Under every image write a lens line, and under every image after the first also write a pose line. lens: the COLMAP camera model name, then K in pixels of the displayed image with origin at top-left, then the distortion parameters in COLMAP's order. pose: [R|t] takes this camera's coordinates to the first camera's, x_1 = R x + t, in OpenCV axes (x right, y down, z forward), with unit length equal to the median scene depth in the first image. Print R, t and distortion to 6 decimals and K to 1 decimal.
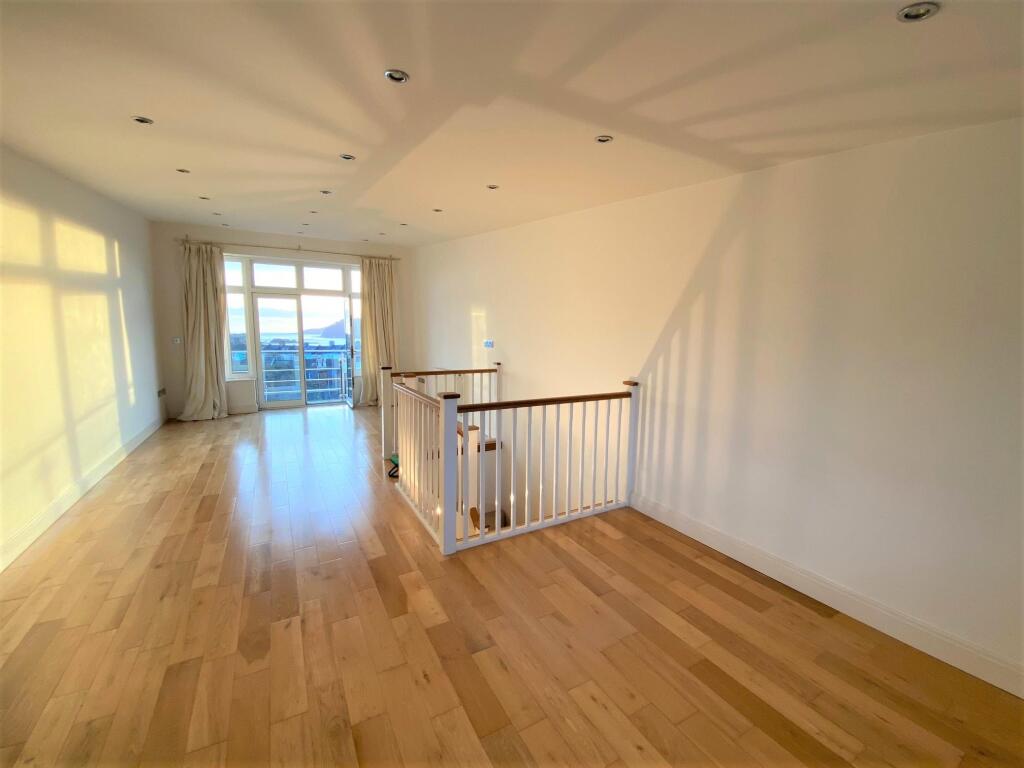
lens RADIAL K [[414.3, 0, 538.4], [0, 414.3, 383.3], [0, 0, 1]] dist [-0.026213, -0.000510]
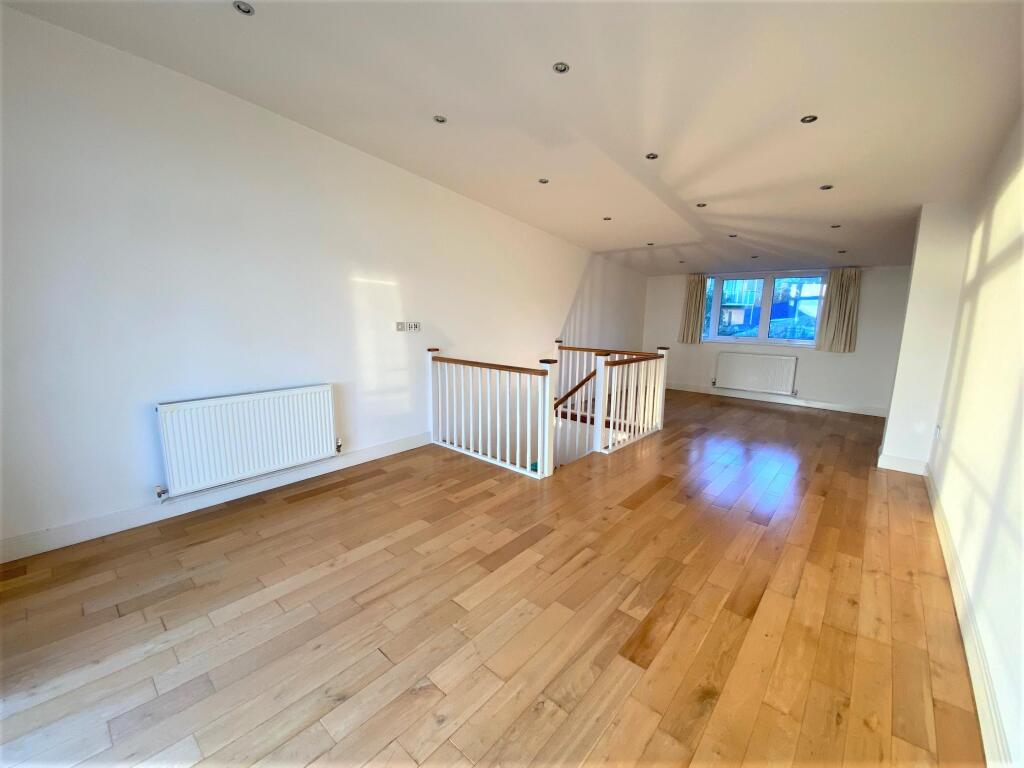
lens RADIAL K [[414.3, 0, 511.4], [0, 414.3, 383.2], [0, 0, 1]] dist [-0.026213, -0.000510]
pose [[-0.270743, -0.180500, 0.945578, -0.655159], [0.098410, 0.971928, 0.213708, -0.103207], [-0.957608, 0.150914, -0.245380, 0.772779]]
